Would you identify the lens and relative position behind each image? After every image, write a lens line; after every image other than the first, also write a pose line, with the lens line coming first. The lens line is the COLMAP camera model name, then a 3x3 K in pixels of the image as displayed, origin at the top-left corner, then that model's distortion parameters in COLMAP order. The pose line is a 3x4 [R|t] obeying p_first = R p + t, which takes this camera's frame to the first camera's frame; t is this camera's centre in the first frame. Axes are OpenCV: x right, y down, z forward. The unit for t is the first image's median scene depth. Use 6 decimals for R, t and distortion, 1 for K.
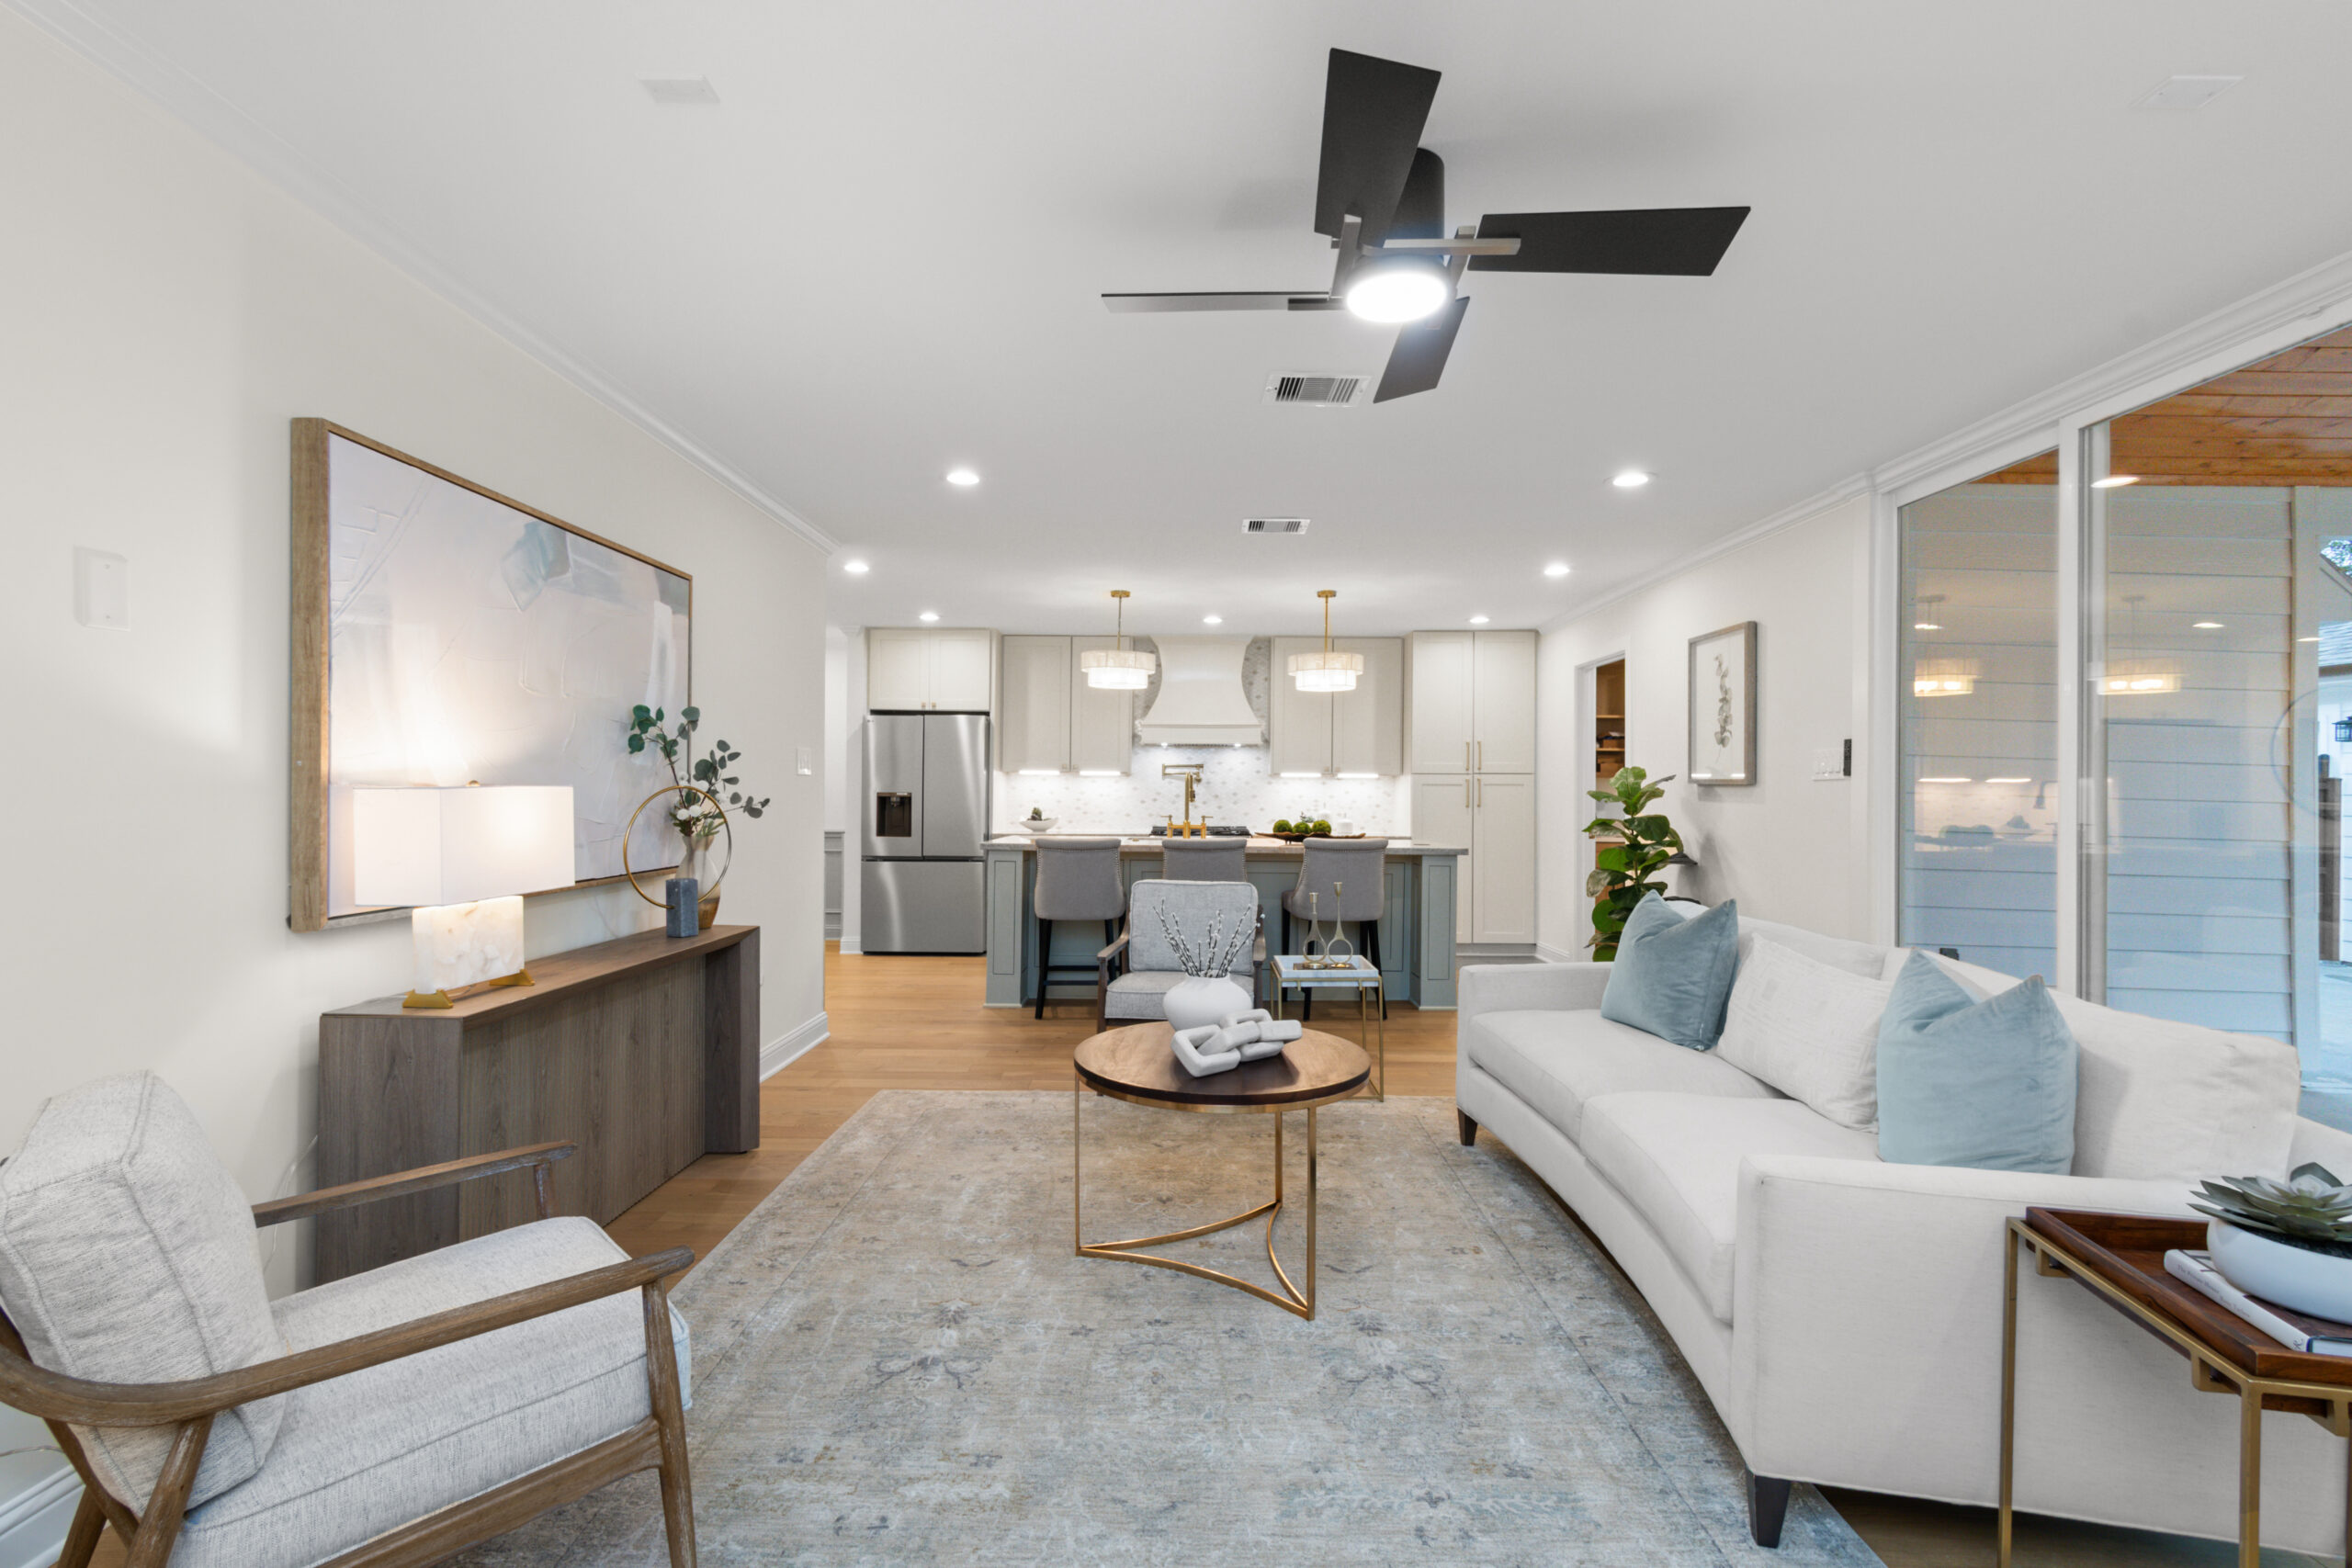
lens RADIAL K [[1043.4, 0, 1179.0], [0, 1043.4, 793.4], [0, 0, 1]] dist [0.001489, 0.000275]
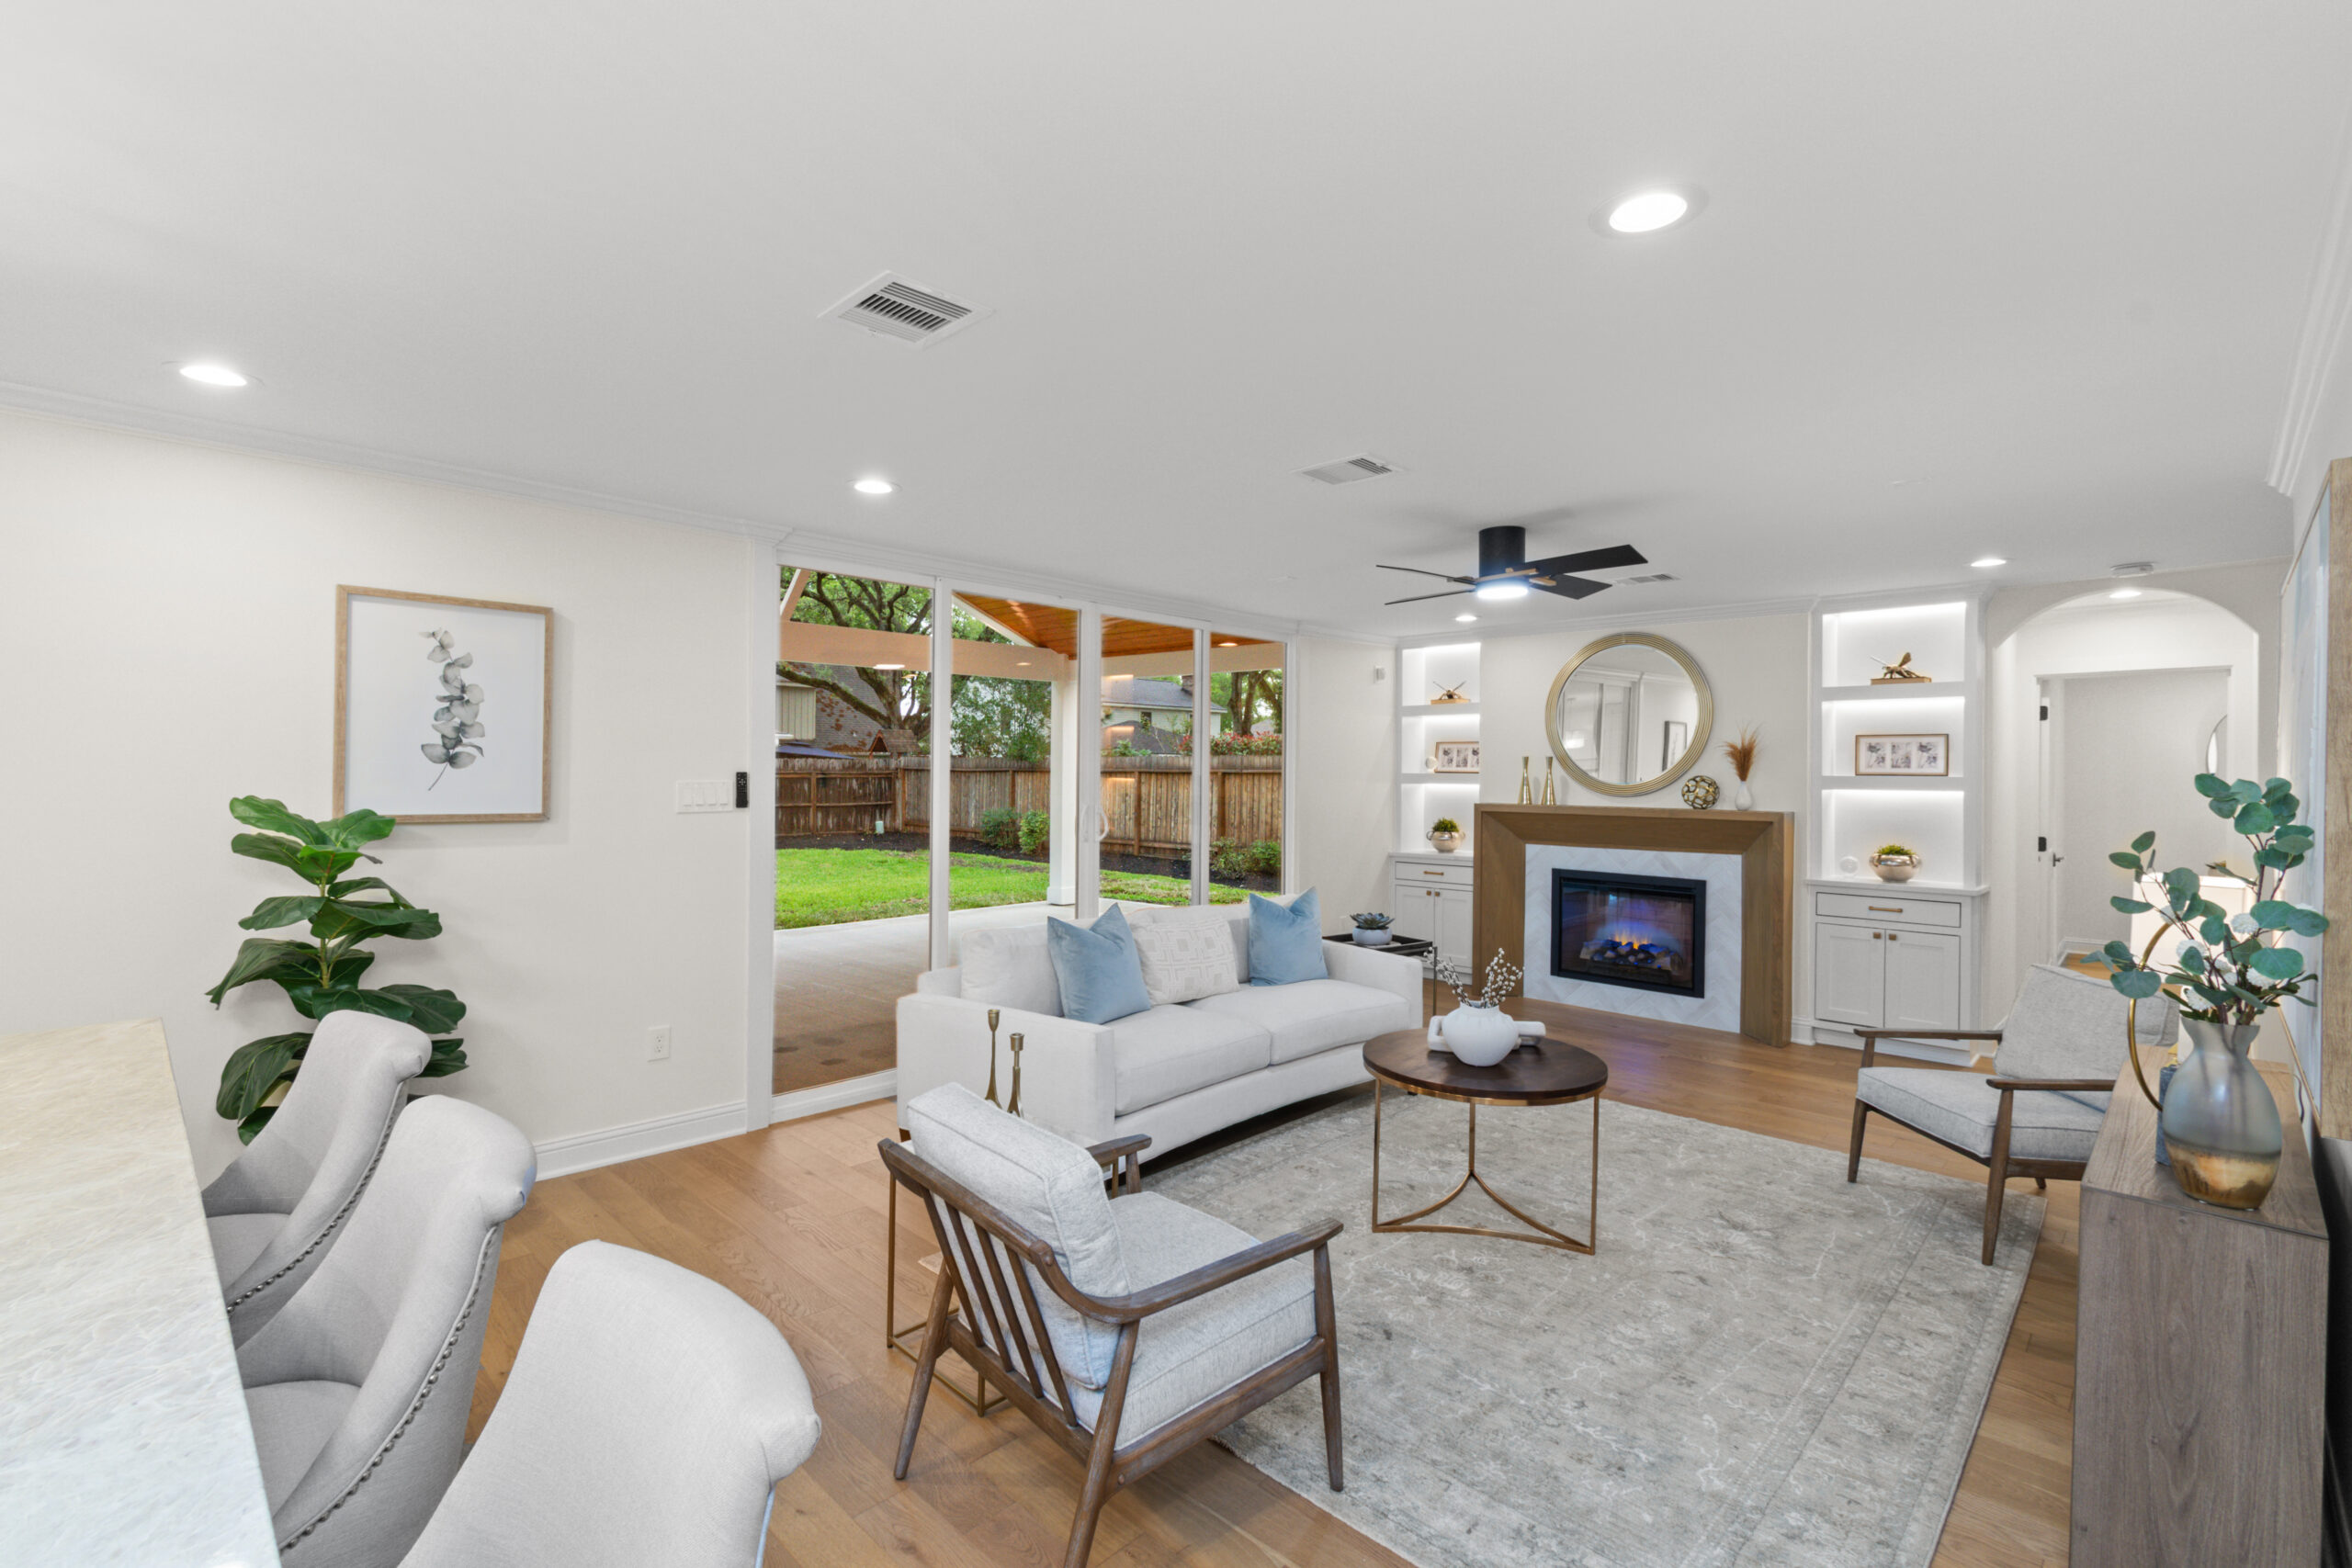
lens RADIAL K [[1043.4, 0, 1175.9], [0, 1043.4, 778.0], [0, 0, 1]] dist [0.001489, 0.000275]
pose [[-0.725775, -0.013494, 0.687800, -0.485436], [-0.010748, 0.999908, 0.008276, -0.078532], [-0.687848, -0.001386, -0.725853, 1.907394]]
